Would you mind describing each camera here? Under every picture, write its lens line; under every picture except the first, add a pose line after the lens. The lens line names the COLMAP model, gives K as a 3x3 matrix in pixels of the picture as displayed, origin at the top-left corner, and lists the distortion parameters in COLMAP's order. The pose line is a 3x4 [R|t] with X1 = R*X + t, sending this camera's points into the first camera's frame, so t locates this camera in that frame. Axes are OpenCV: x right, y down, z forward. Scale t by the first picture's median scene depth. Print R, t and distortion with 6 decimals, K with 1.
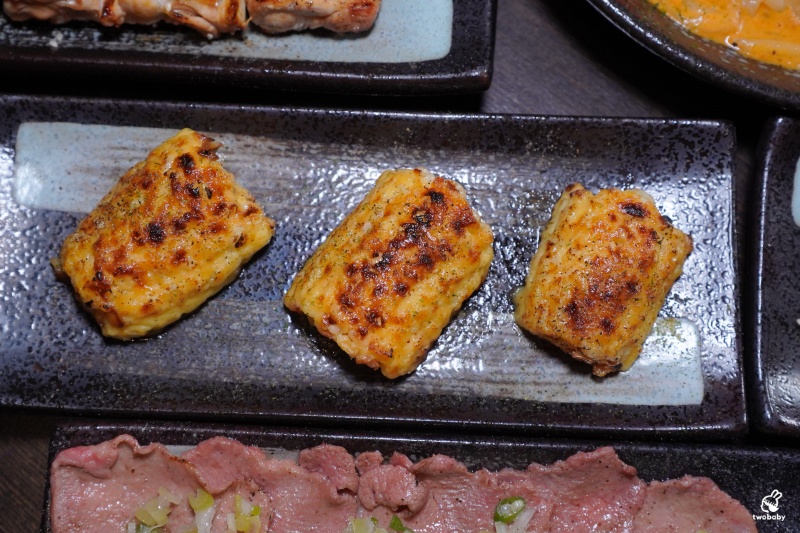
lens RADIAL K [[954.1, 0, 398.7], [0, 954.1, 270.0], [0, 0, 1]] dist [-0.019297, 0.000000]
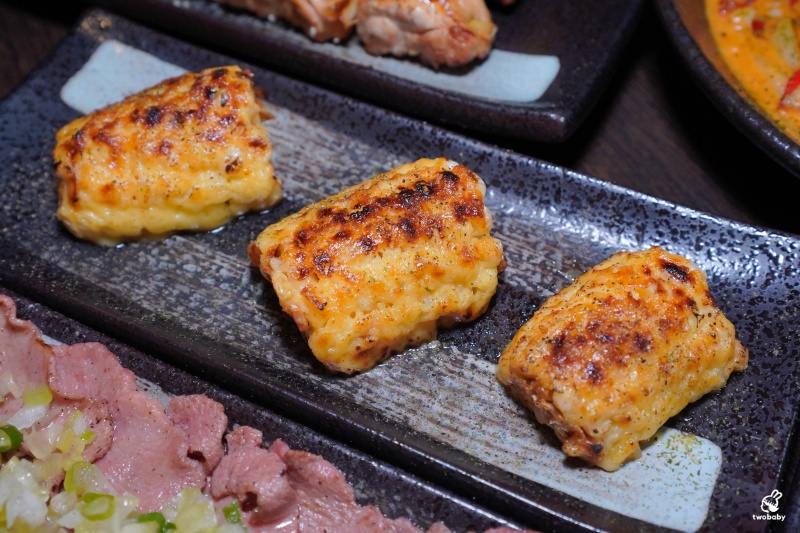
lens RADIAL K [[954.1, 0, 405.7], [0, 954.1, 266.8], [0, 0, 1]] dist [-0.019297, 0.000000]
pose [[0.911632, 0.303310, -0.277364, 0.259617], [-0.396208, 0.827992, -0.396799, 0.339466], [0.109302, 0.471628, 0.874997, 0.273199]]
